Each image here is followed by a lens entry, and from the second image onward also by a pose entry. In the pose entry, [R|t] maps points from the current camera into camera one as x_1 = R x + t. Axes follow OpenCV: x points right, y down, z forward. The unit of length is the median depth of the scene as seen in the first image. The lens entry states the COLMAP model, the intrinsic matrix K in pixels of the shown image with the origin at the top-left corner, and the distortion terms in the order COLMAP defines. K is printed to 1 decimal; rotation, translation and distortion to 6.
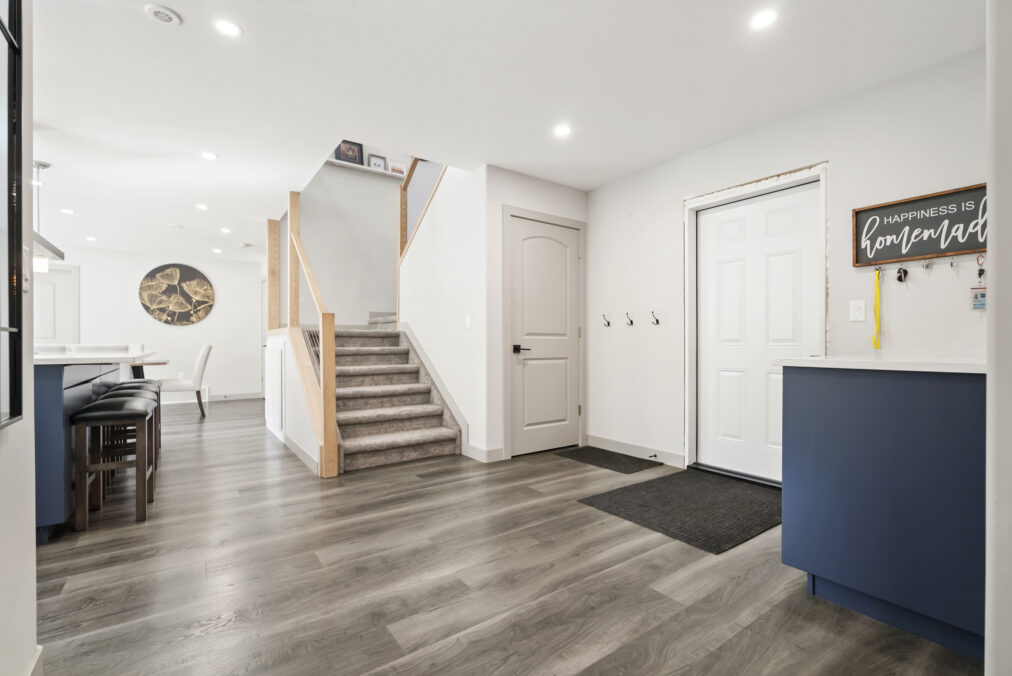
lens RADIAL K [[454.4, 0, 504.4], [0, 454.4, 340.1], [0, 0, 1]] dist [-0.004186, -0.000215]
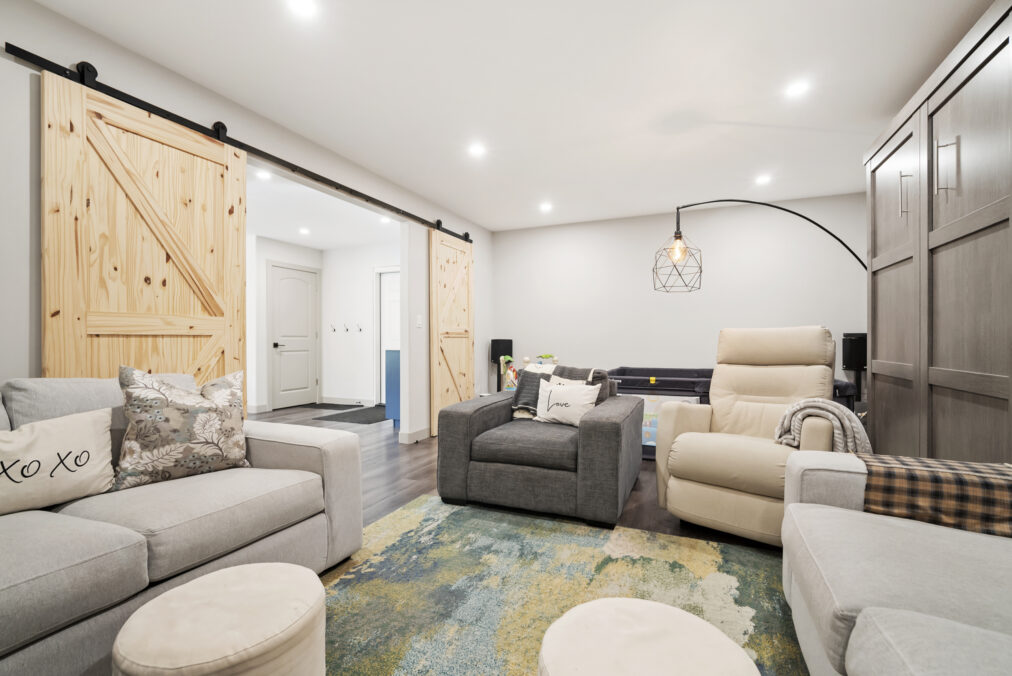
lens RADIAL K [[454.4, 0, 504.4], [0, 454.4, 340.1], [0, 0, 1]] dist [-0.004186, -0.000215]
pose [[0.862642, -0.001987, 0.505811, -0.088893], [-0.002747, 0.999959, 0.008613, -0.015607], [-0.505808, -0.008820, 0.862601, -0.840788]]
